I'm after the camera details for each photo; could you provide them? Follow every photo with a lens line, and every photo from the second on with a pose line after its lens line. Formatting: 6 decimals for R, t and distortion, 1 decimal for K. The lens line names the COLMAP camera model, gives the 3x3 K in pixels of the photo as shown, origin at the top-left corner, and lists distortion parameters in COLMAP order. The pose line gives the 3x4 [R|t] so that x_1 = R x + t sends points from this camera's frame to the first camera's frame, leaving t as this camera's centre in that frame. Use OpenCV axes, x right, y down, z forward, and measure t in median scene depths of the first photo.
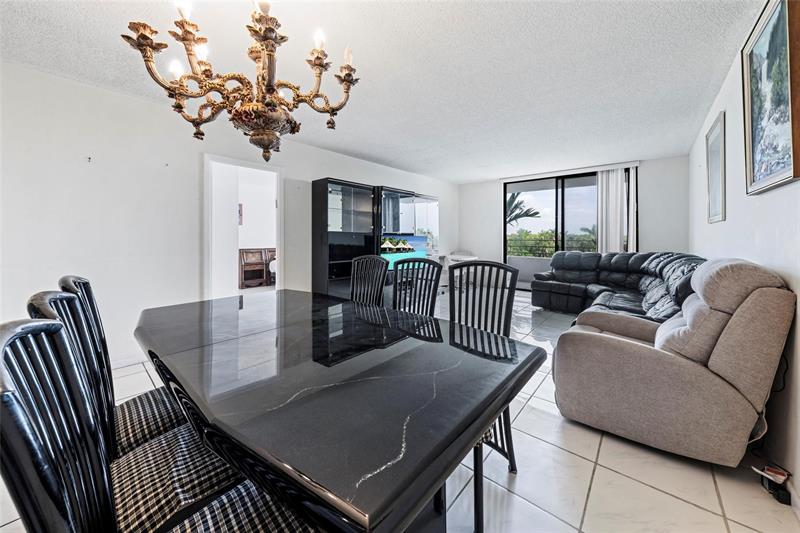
lens RADIAL K [[286.4, 0, 410.1], [0, 286.4, 239.7], [0, 0, 1]] dist [-0.000552, -0.000021]
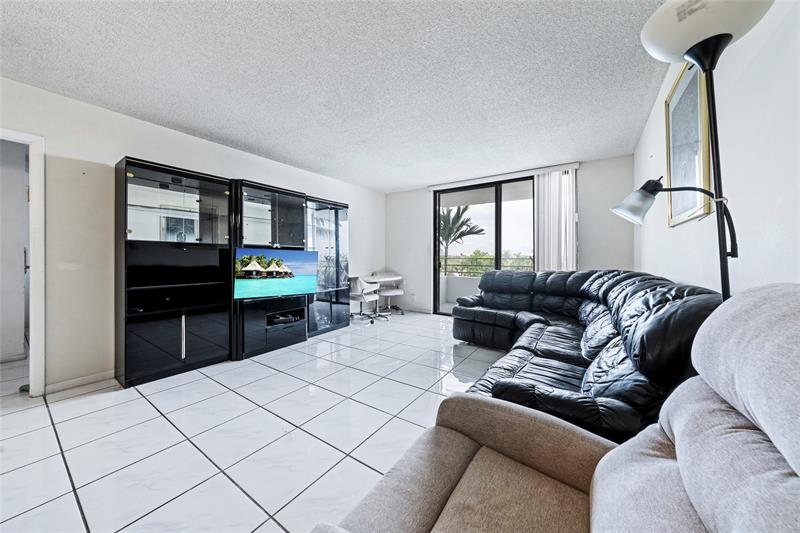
lens RADIAL K [[277.4, 0, 400.1], [0, 277.4, 261.4], [0, 0, 1]] dist [-0.013507, 0.000008]
pose [[0.995664, -0.001800, 0.093008, 0.229536], [0.001329, 0.999986, 0.005118, 0.014422], [-0.093016, -0.004972, 0.995652, 0.276916]]
